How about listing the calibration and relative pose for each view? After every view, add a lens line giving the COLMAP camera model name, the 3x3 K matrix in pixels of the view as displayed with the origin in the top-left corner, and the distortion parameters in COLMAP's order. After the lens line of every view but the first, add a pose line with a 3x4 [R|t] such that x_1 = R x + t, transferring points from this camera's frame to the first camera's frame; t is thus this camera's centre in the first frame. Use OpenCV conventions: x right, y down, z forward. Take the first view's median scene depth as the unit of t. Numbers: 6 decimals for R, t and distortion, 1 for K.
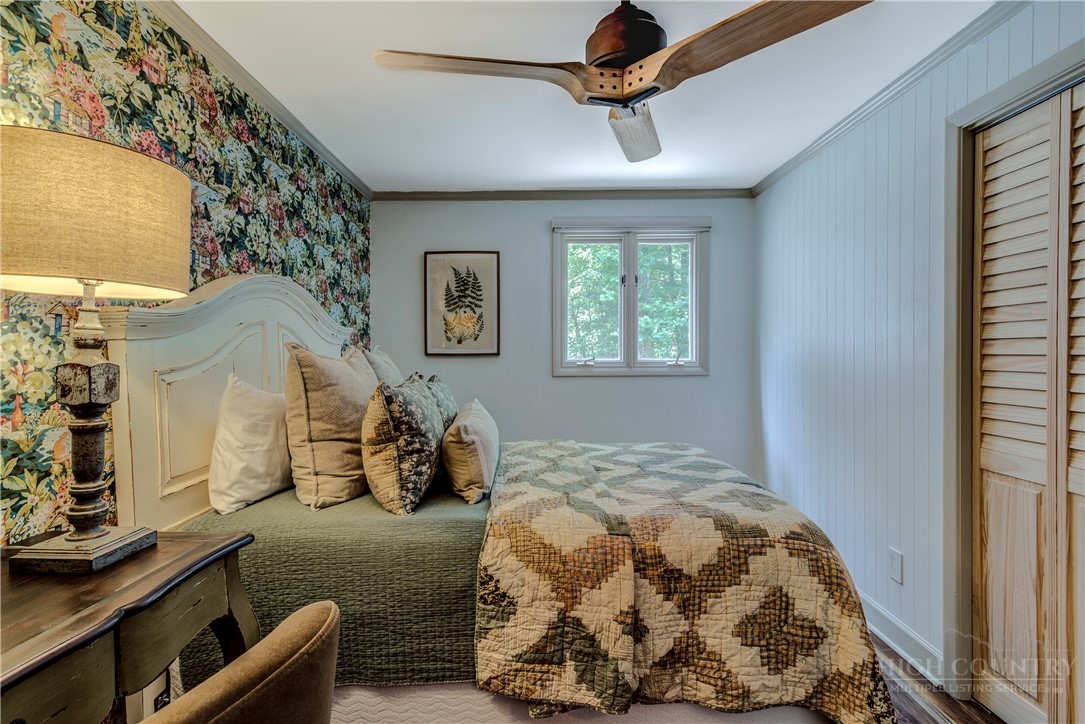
lens RADIAL K [[534.0, 0, 538.7], [0, 534.0, 366.0], [0, 0, 1]] dist [0.002113, 0.009308]
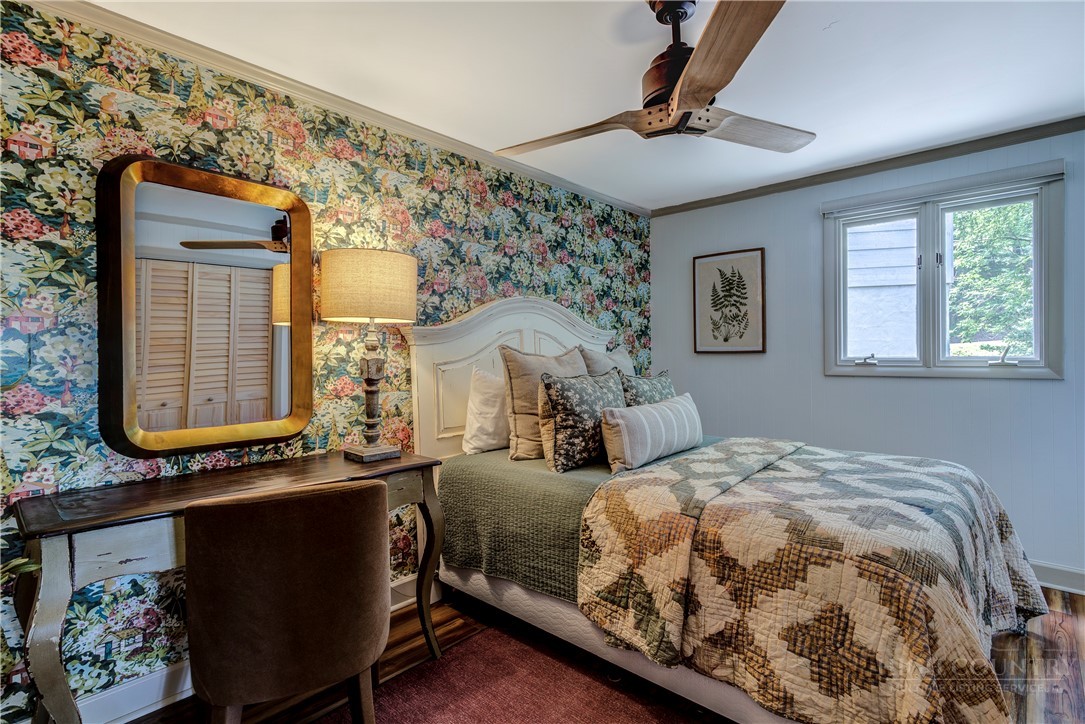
lens RADIAL K [[534.0, 0, 538.7], [0, 534.0, 366.0], [0, 0, 1]] dist [0.002113, 0.009308]
pose [[0.743406, 0.013838, -0.668697, 0.669073], [-0.010634, 0.999904, 0.008869, -0.000128], [0.668756, 0.000518, 0.743482, -0.029016]]
